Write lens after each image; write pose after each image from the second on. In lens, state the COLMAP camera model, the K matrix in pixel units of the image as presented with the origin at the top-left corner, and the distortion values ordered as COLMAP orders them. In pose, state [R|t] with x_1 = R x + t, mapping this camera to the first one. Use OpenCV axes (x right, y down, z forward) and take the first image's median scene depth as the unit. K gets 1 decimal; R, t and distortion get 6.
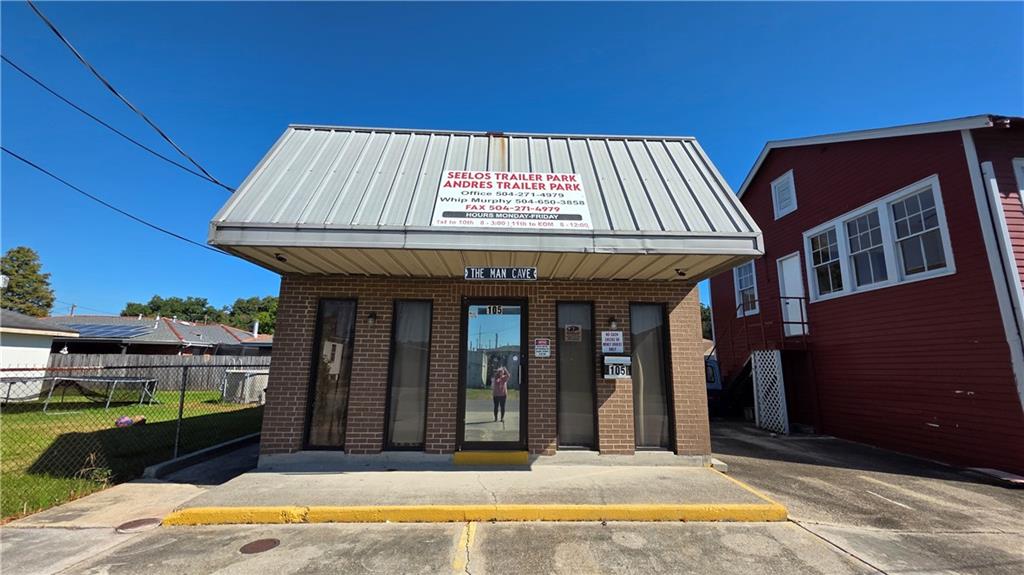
lens RADIAL K [[407.9, 0, 518.8], [0, 407.9, 286.6], [0, 0, 1]] dist [0.000589, -0.000224]
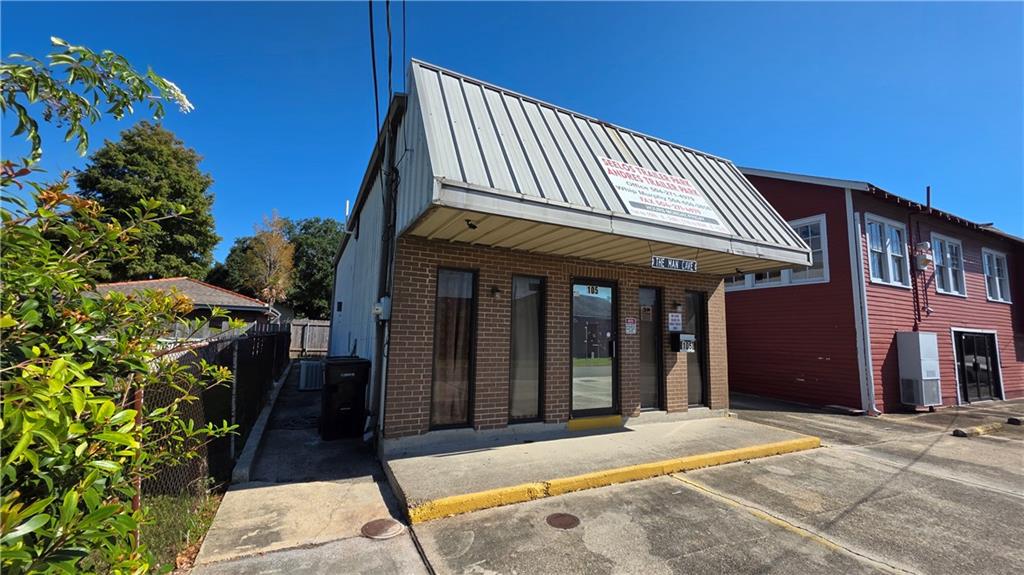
lens RADIAL K [[407.9, 0, 518.8], [0, 407.9, 286.6], [0, 0, 1]] dist [0.000589, -0.000224]
pose [[0.908126, 0.059746, 0.414412, -0.712233], [-0.093767, 0.993648, 0.062222, -0.000528], [-0.408062, -0.095363, 0.907960, 0.103003]]
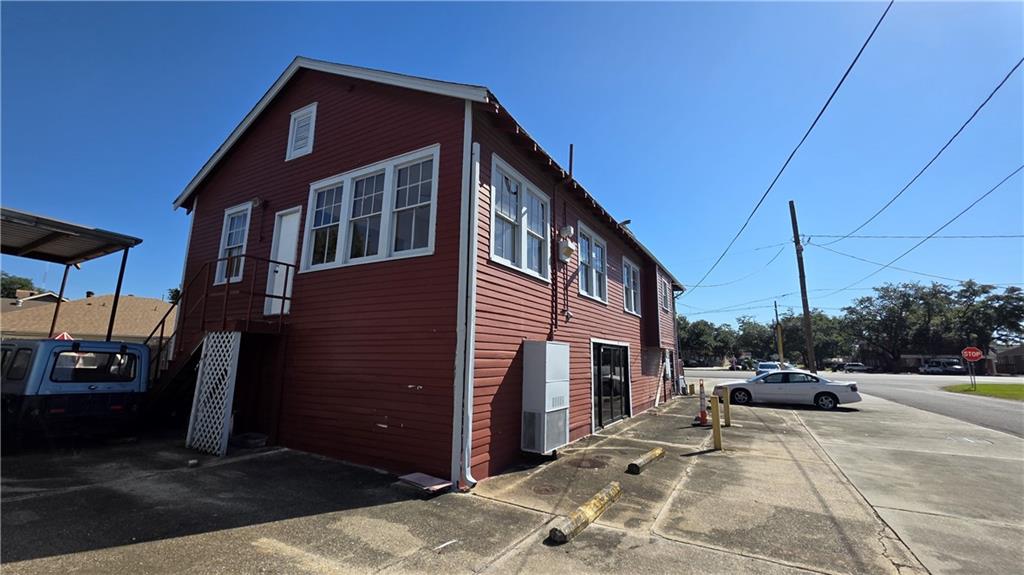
lens RADIAL K [[407.9, 0, 518.8], [0, 407.9, 286.6], [0, 0, 1]] dist [0.000589, -0.000224]
pose [[0.526026, 0.141792, 0.838565, 0.499540], [-0.170810, 0.983527, -0.059155, 0.067958], [-0.833139, -0.112118, 0.541580, 0.408664]]
